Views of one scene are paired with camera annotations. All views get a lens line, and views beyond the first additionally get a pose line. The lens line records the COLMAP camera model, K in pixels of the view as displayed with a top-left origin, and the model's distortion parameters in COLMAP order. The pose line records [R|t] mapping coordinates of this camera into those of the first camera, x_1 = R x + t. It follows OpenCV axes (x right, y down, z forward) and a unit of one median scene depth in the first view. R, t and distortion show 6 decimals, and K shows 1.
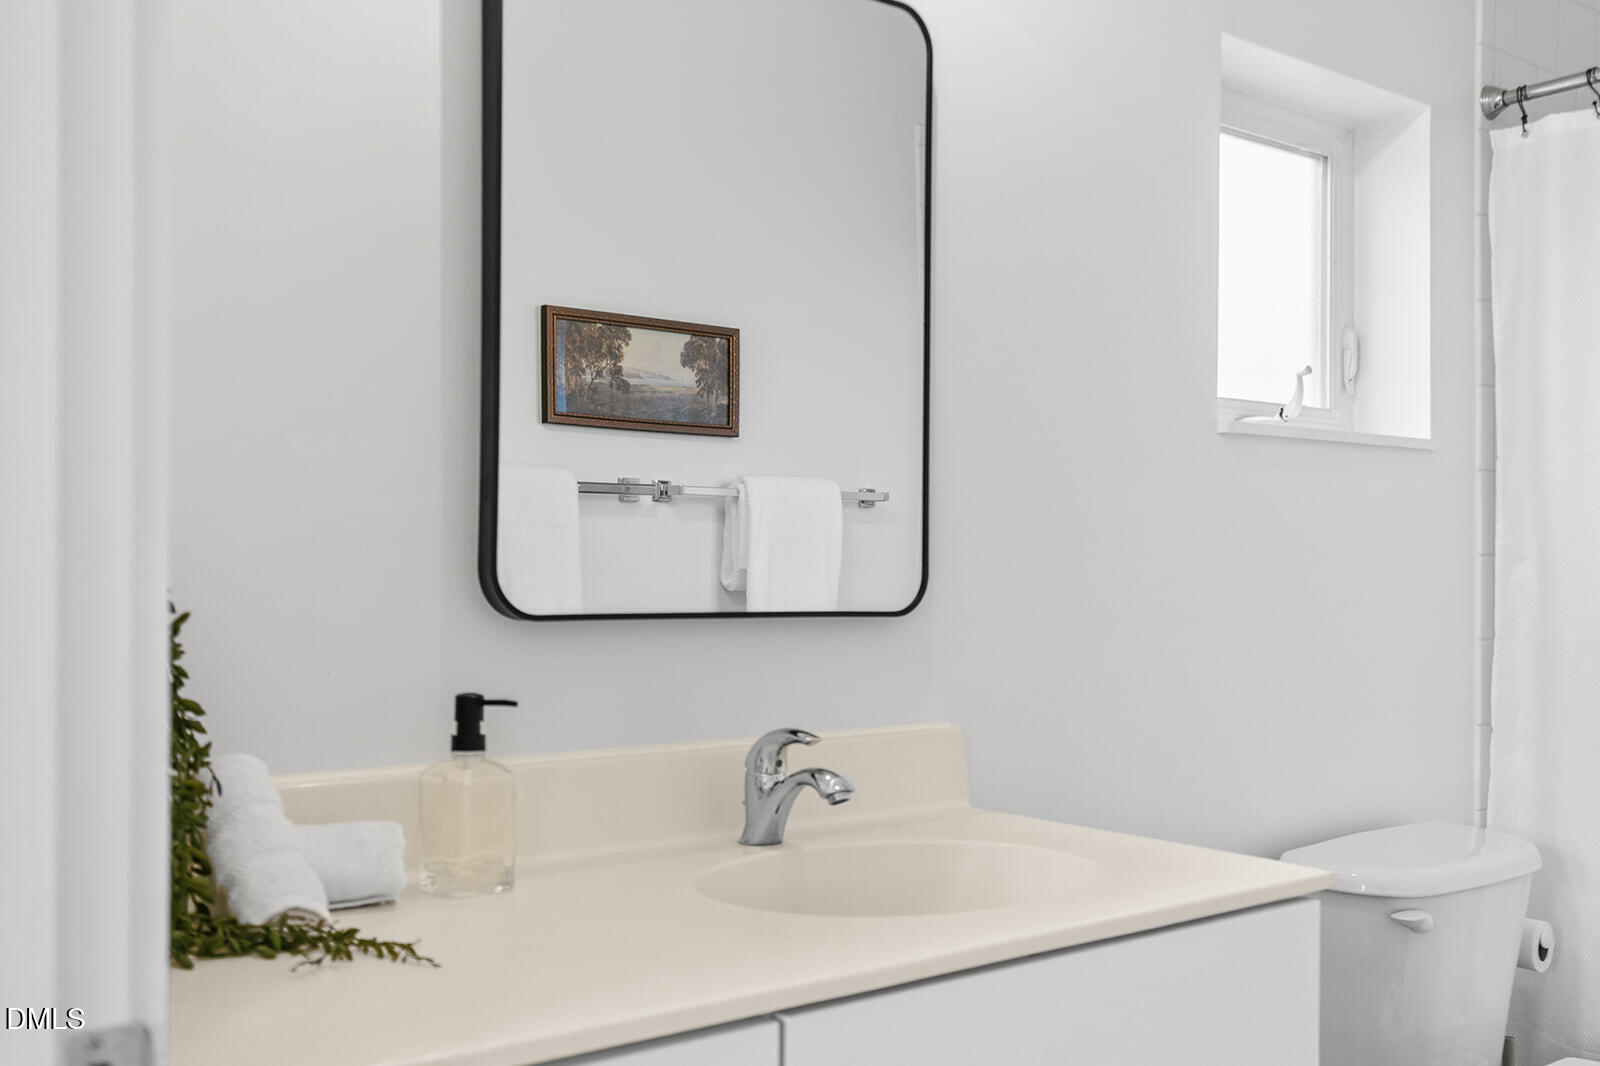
lens RADIAL K [[1548.4, 0, 797.5], [0, 1548.4, 611.9], [0, 0, 1]] dist [0.004121, 0.004552]
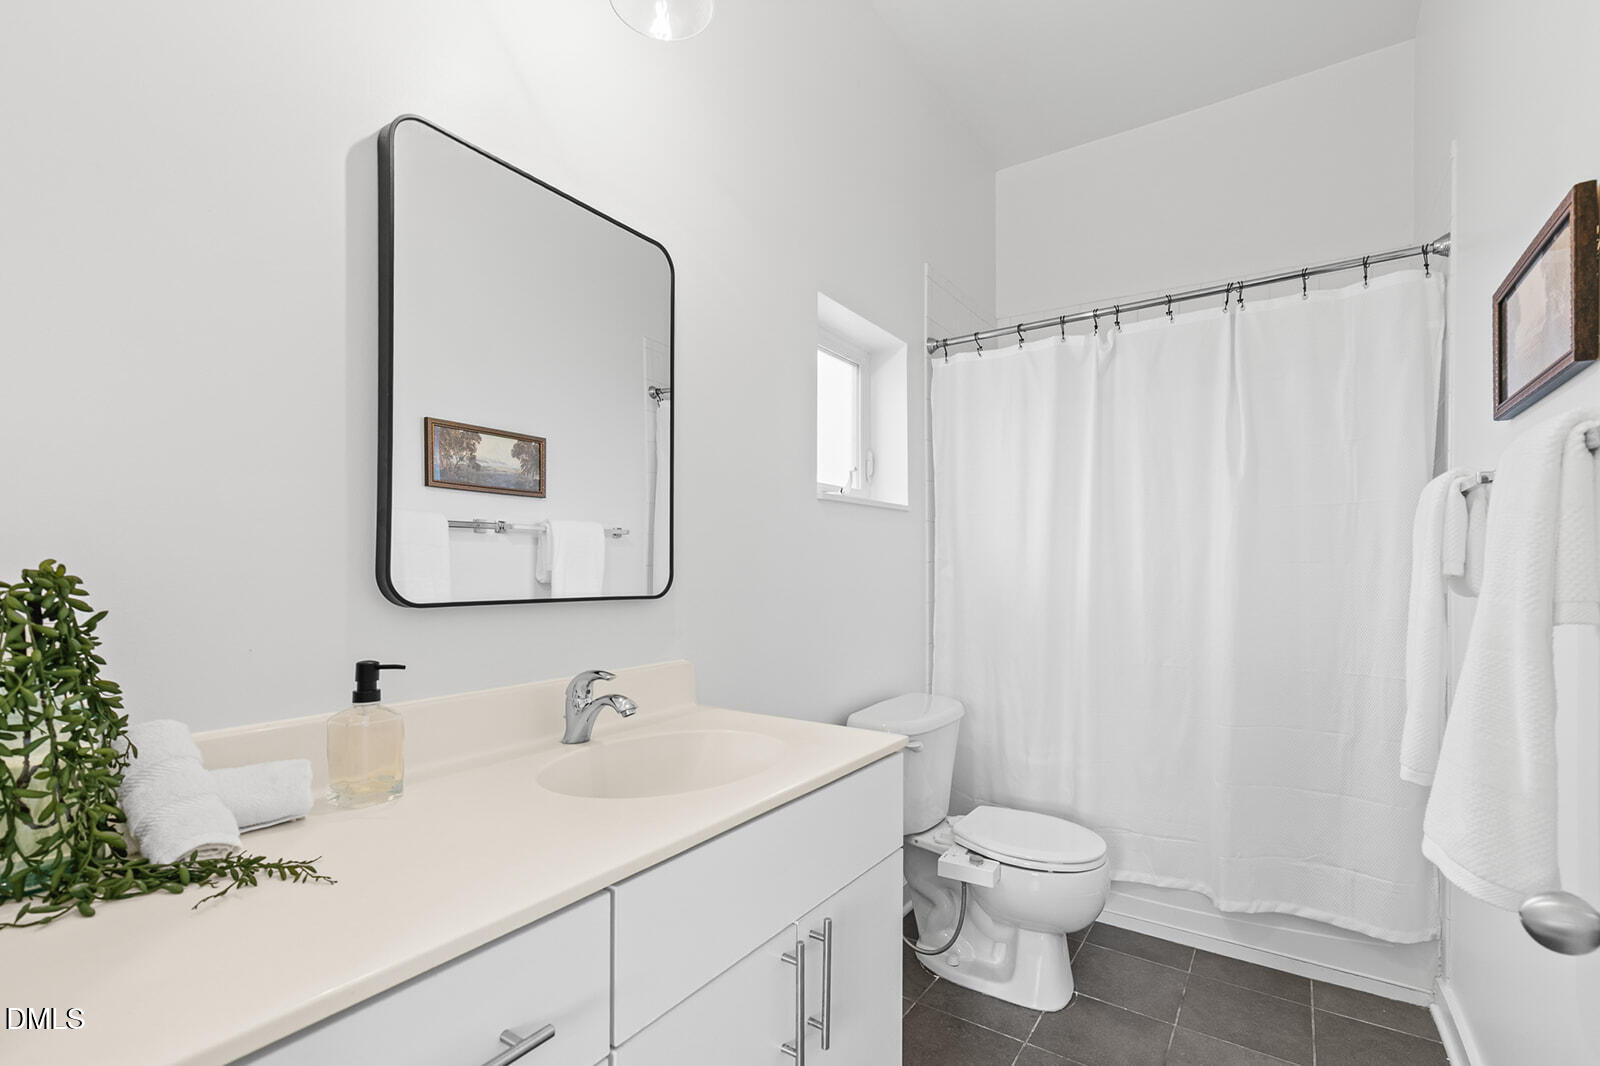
lens RADIAL K [[729.4, 0, 807.0], [0, 729.4, 568.1], [0, 0, 1]] dist [0.003843, -0.000581]
pose [[0.949528, -0.004617, 0.313648, -0.022109], [0.013707, 0.999547, -0.026782, -0.005345], [-0.313382, 0.029729, 0.949162, 0.133861]]
